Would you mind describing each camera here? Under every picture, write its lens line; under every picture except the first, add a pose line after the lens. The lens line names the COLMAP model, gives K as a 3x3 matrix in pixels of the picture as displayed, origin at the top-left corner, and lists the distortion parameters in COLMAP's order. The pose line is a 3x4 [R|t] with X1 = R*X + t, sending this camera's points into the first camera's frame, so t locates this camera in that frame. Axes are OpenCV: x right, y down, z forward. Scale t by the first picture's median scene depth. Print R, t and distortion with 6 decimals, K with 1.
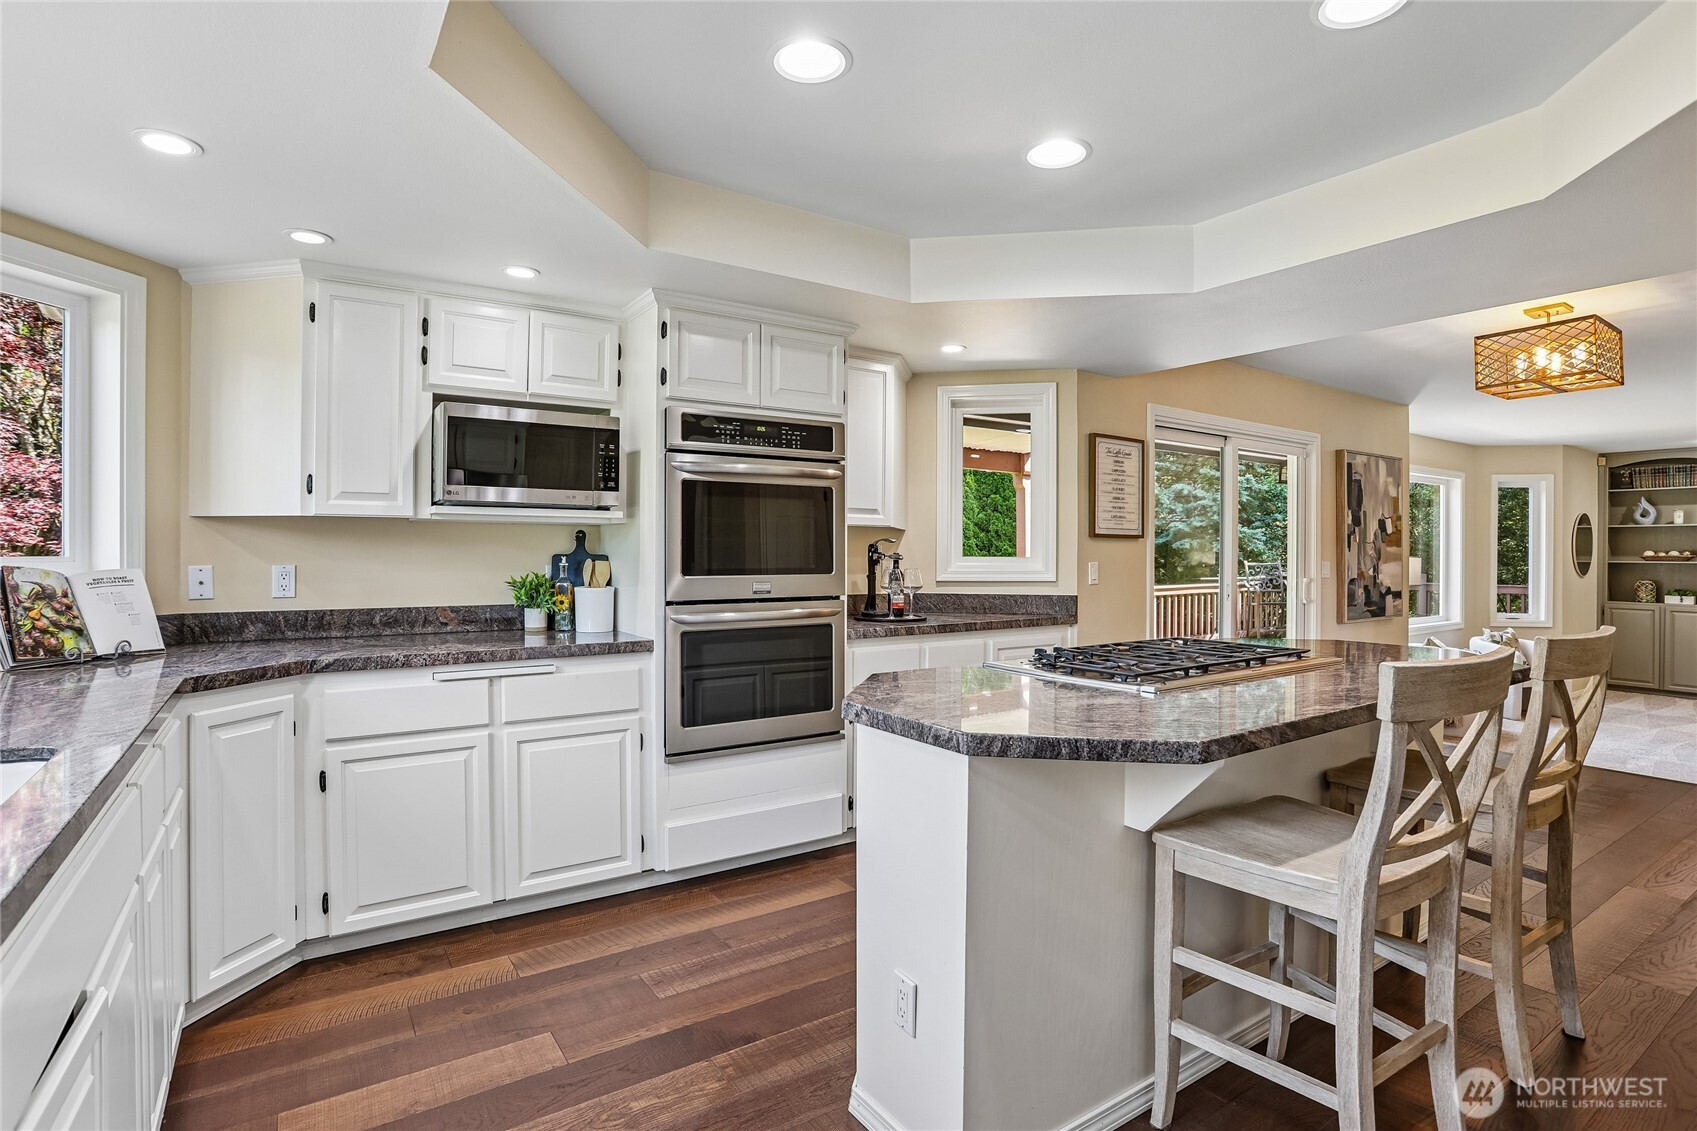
lens RADIAL K [[837.6, 0, 856.4], [0, 837.6, 546.2], [0, 0, 1]] dist [-0.016524, 0.003227]
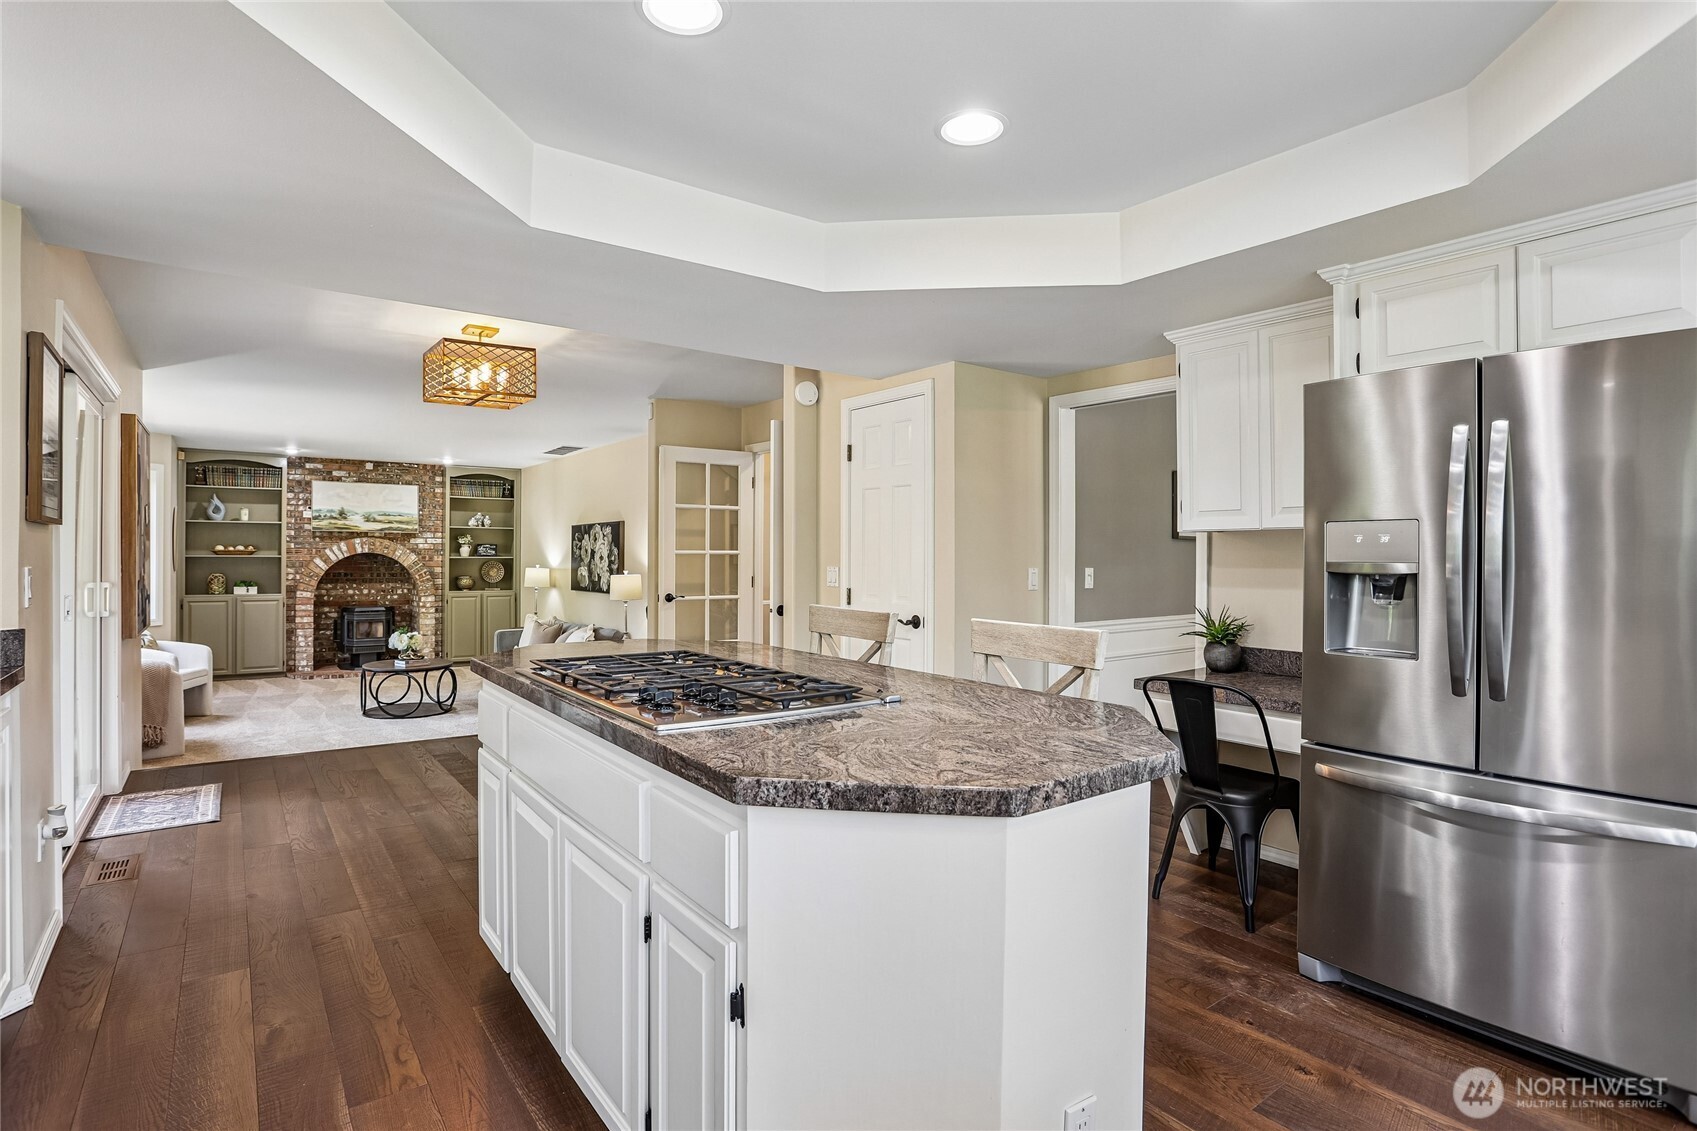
lens RADIAL K [[862.3, 0, 842.6], [0, 862.3, 552.8], [0, 0, 1]] dist [-0.047145, 0.004787]
pose [[-0.022733, -0.006733, 0.999719, -0.136373], [-0.010445, 0.999924, 0.006497, -0.000159], [-0.999687, -0.010294, -0.022802, 0.233435]]
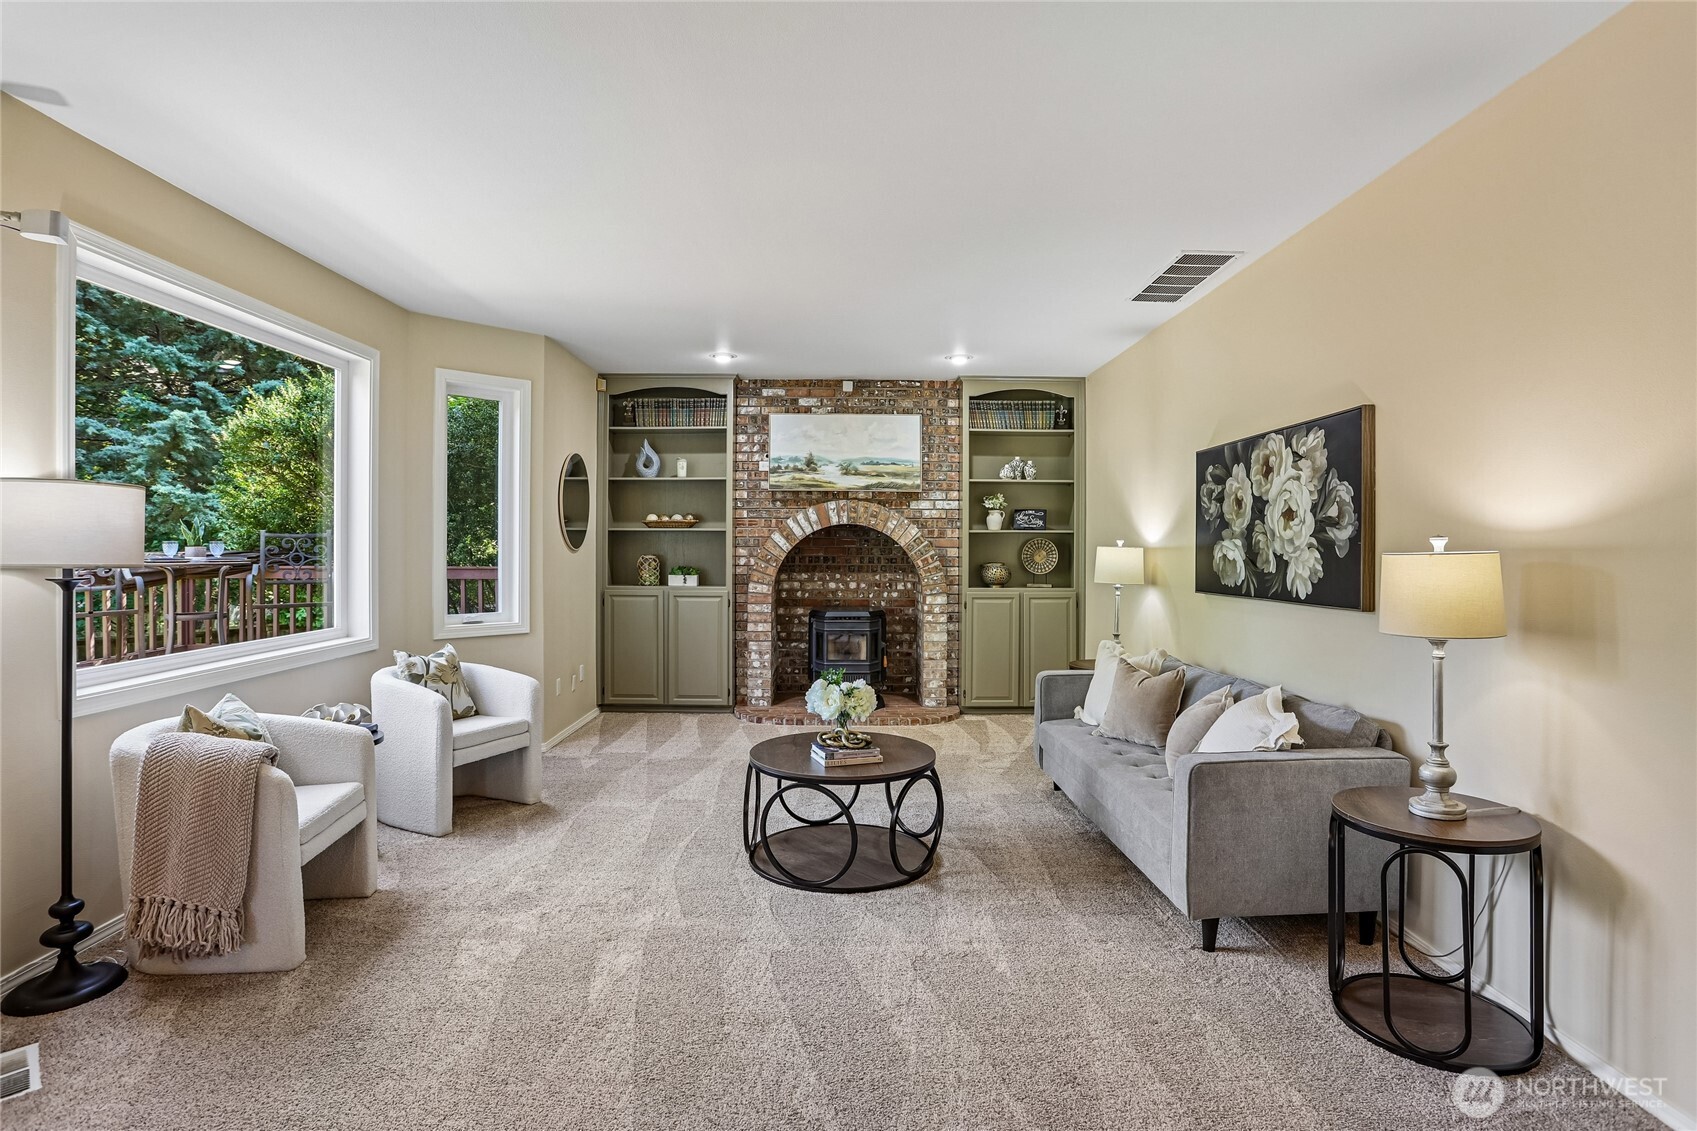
lens RADIAL K [[862.3, 0, 838.5], [0, 862.3, 554.9], [0, 0, 1]] dist [-0.047145, 0.004787]
pose [[0.573189, -0.013308, 0.819315, 0.440283], [-0.002441, 0.999836, 0.017948, 0.027947], [-0.819420, -0.012287, 0.573062, 0.440473]]
